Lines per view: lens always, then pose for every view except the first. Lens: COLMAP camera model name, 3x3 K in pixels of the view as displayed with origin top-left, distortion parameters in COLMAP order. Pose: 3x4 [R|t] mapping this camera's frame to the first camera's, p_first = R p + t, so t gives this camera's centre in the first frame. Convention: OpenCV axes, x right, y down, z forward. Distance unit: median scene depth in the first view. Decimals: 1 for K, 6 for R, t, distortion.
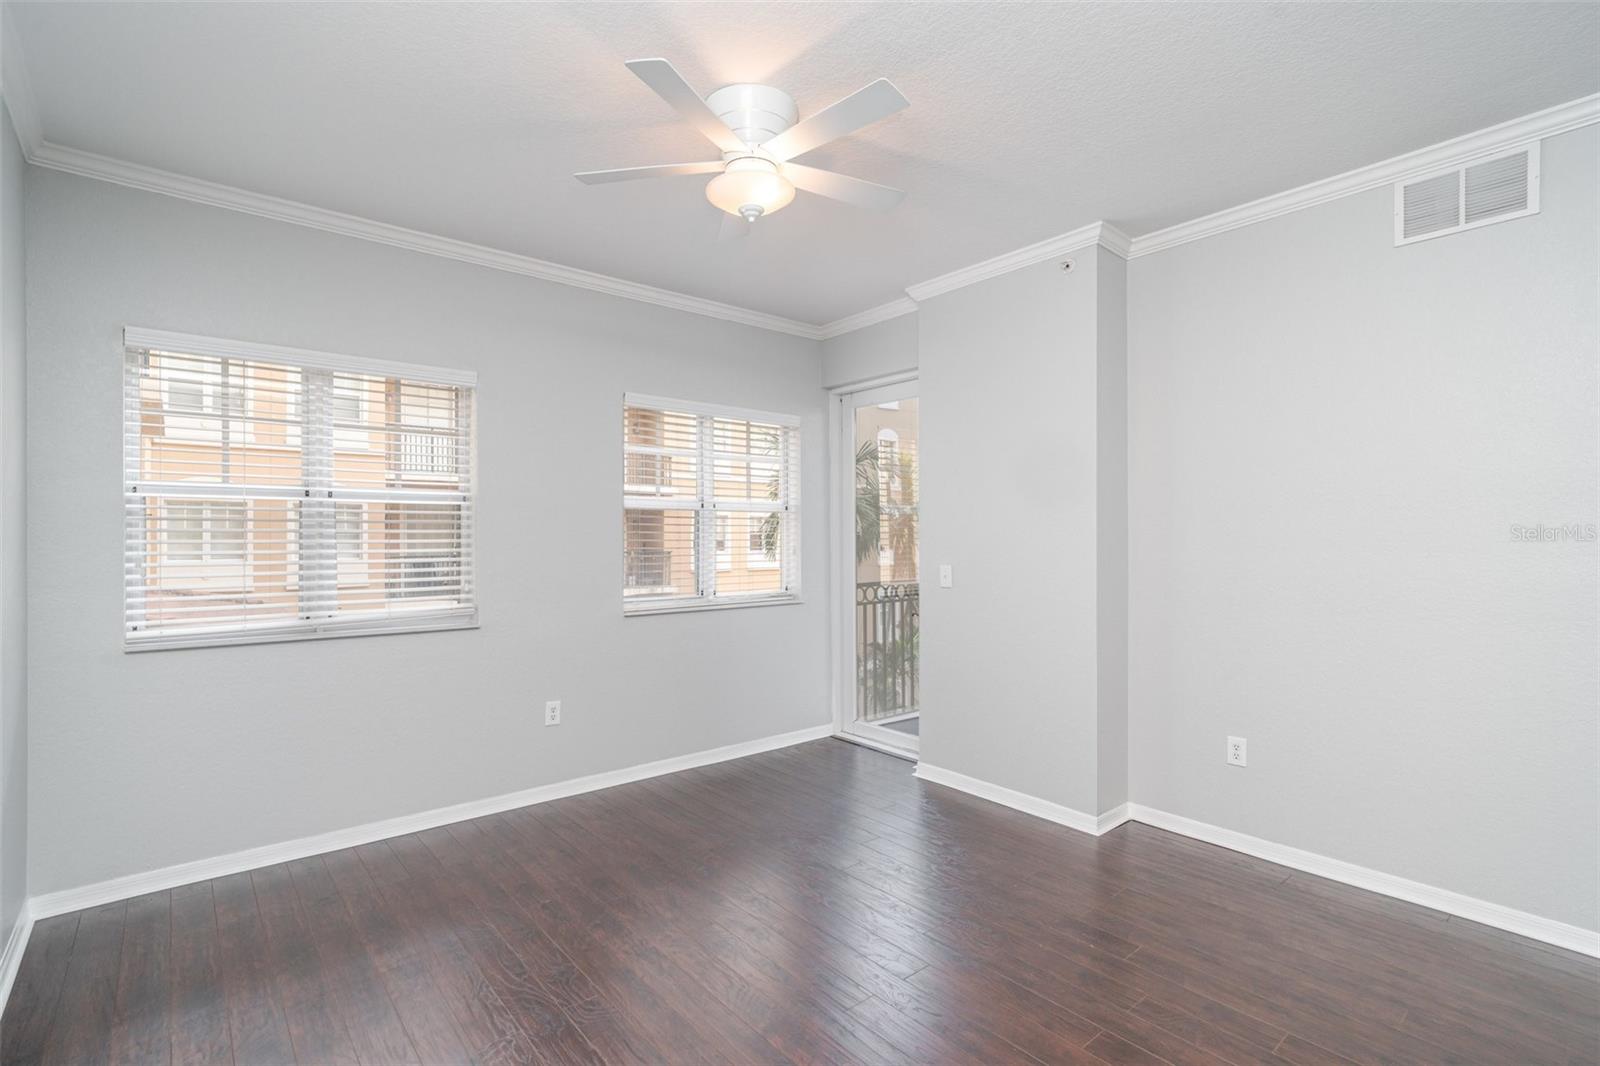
lens RADIAL K [[768.8, 0, 800.0], [0, 768.8, 532.2], [0, 0, 1]] dist [-0.001456, -0.000181]
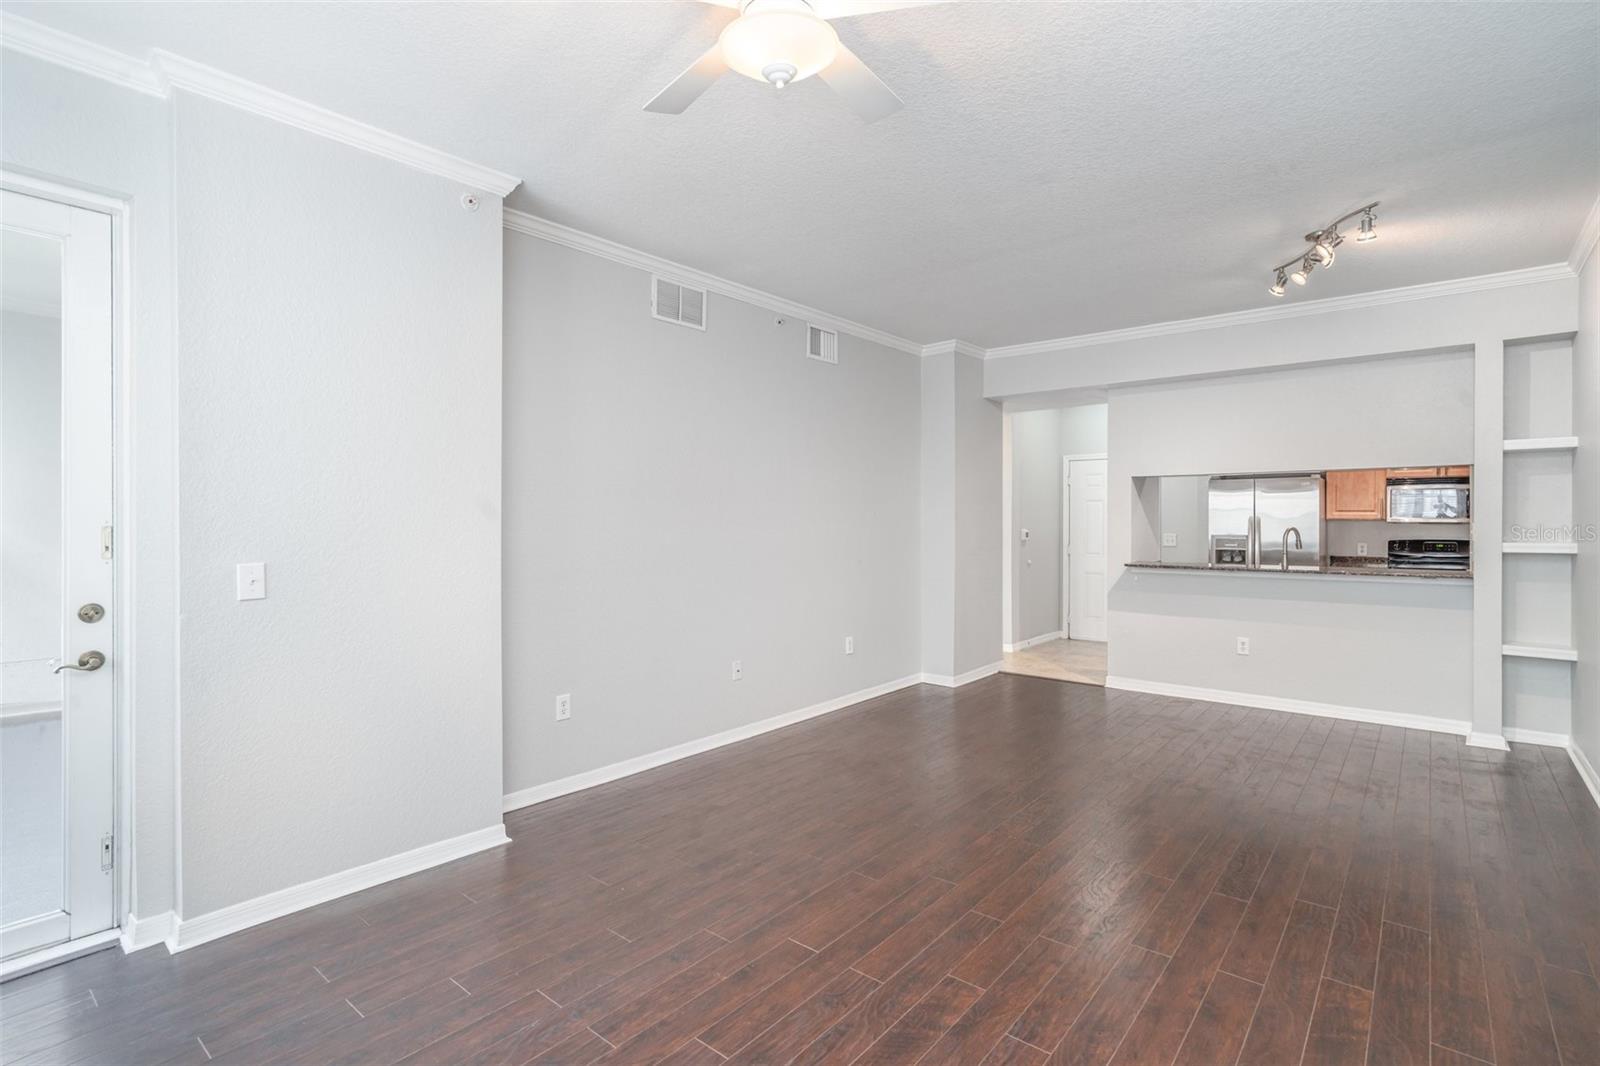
lens RADIAL K [[764.5, 0, 802.4], [0, 764.5, 526.8], [0, 0, 1]] dist [-0.000795, -0.000096]
pose [[-0.178648, -0.004203, 0.983904, -0.731912], [-0.003615, 0.999987, 0.003615, 0.015806], [-0.983906, -0.002911, -0.178661, 1.036716]]
